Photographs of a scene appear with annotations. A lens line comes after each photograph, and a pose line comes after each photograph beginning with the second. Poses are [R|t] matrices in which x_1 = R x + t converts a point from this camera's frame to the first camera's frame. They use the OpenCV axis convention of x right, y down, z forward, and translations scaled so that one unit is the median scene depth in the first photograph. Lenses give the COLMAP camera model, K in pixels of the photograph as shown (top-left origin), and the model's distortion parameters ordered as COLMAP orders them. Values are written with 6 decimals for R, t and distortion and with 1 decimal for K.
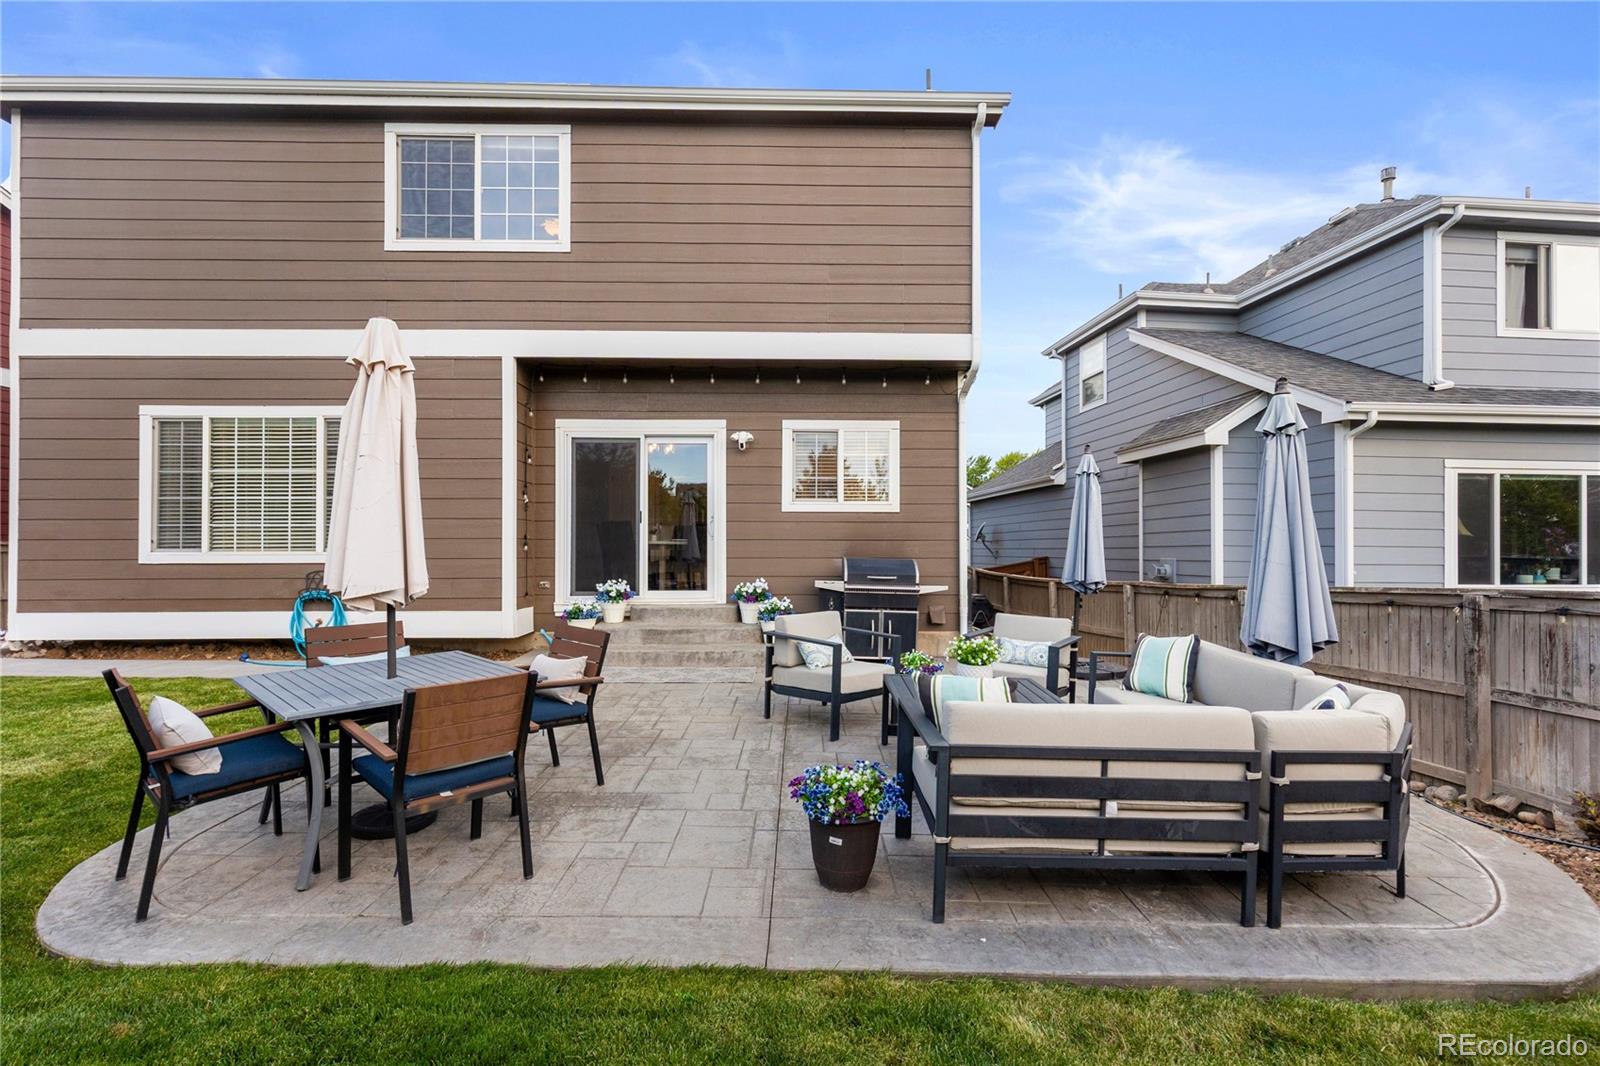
lens RADIAL K [[736.8, 0, 800.1], [0, 736.8, 541.8], [0, 0, 1]] dist [-0.001108, -0.000054]
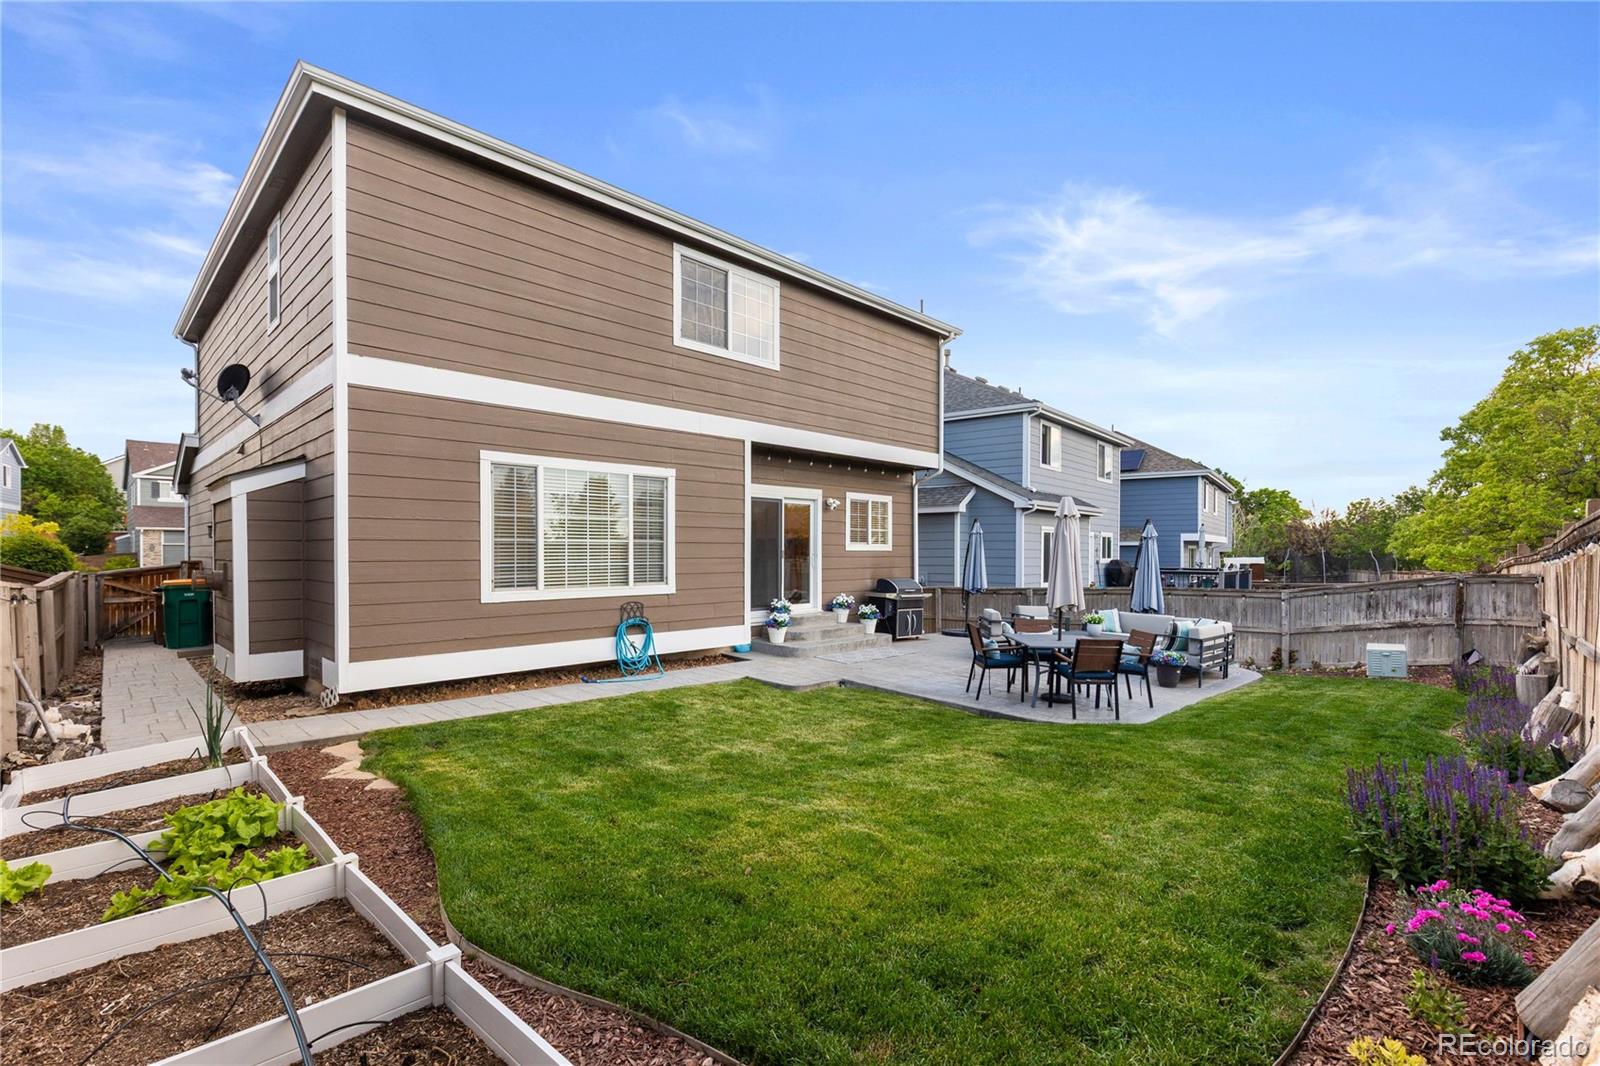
lens RADIAL K [[736.8, 0, 798.5], [0, 736.8, 549.1], [0, 0, 1]] dist [-0.001108, -0.000054]
pose [[0.711576, 0.002395, 0.702605, -1.296262], [-0.009054, 0.999942, 0.005761, -0.055848], [-0.702550, -0.010461, 0.711557, -0.048859]]
